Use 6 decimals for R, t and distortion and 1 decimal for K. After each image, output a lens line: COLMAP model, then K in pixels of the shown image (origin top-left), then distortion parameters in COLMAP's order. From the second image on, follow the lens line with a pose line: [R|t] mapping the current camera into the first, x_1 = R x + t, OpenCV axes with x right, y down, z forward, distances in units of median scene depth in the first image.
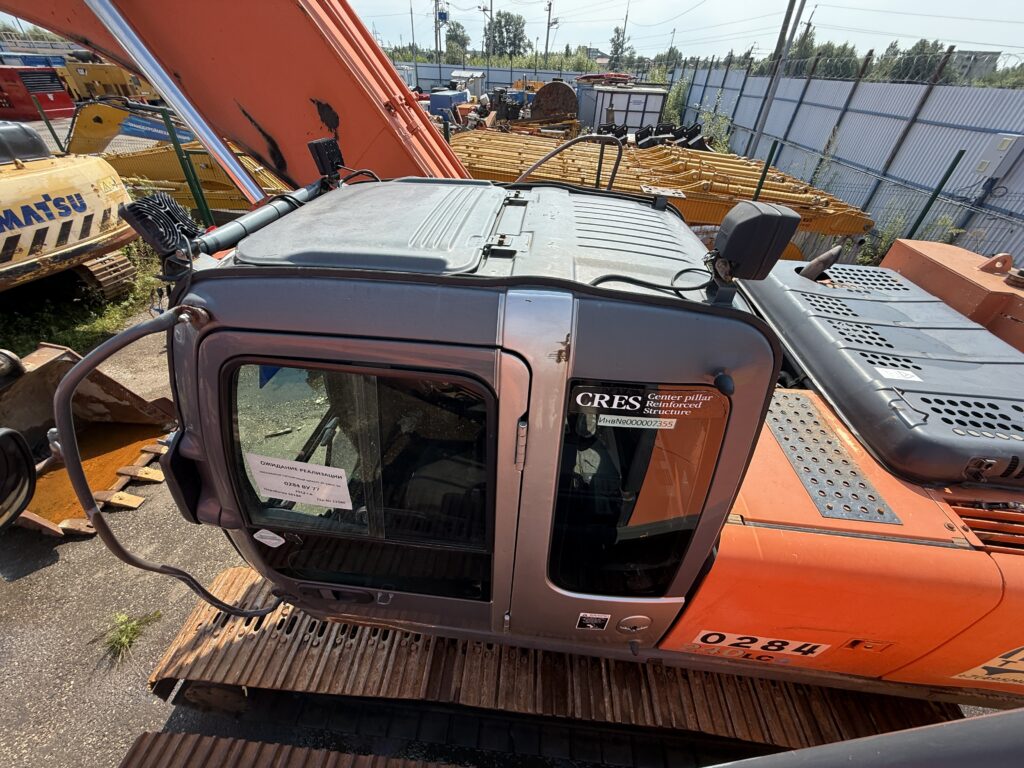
lens RADIAL K [[407.9, 0, 508.8], [0, 407.9, 383.5], [0, 0, 1]] dist [-0.000669, 0.000202]
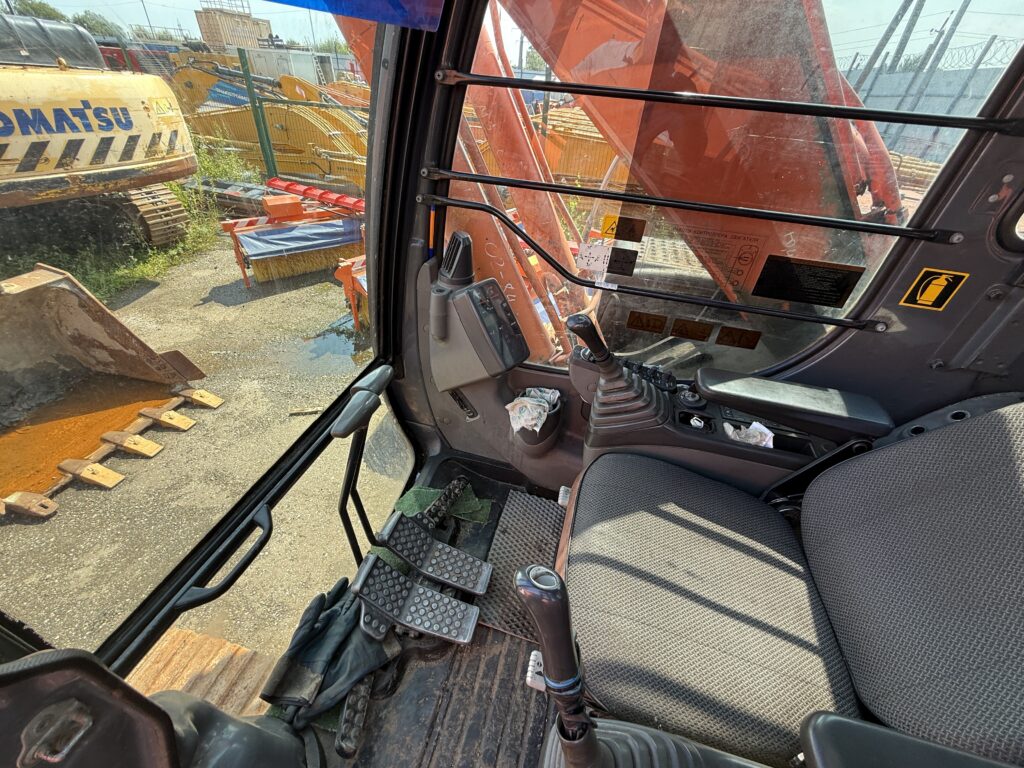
lens RADIAL K [[408.6, 0, 509.0], [0, 408.6, 383.9], [0, 0, 1]] dist [-0.000470, 0.000032]
pose [[0.988416, 0.111504, -0.102960, -0.184074], [-0.114233, 0.993232, -0.020982, 0.064346], [0.099923, 0.032500, 0.994464, 0.432601]]
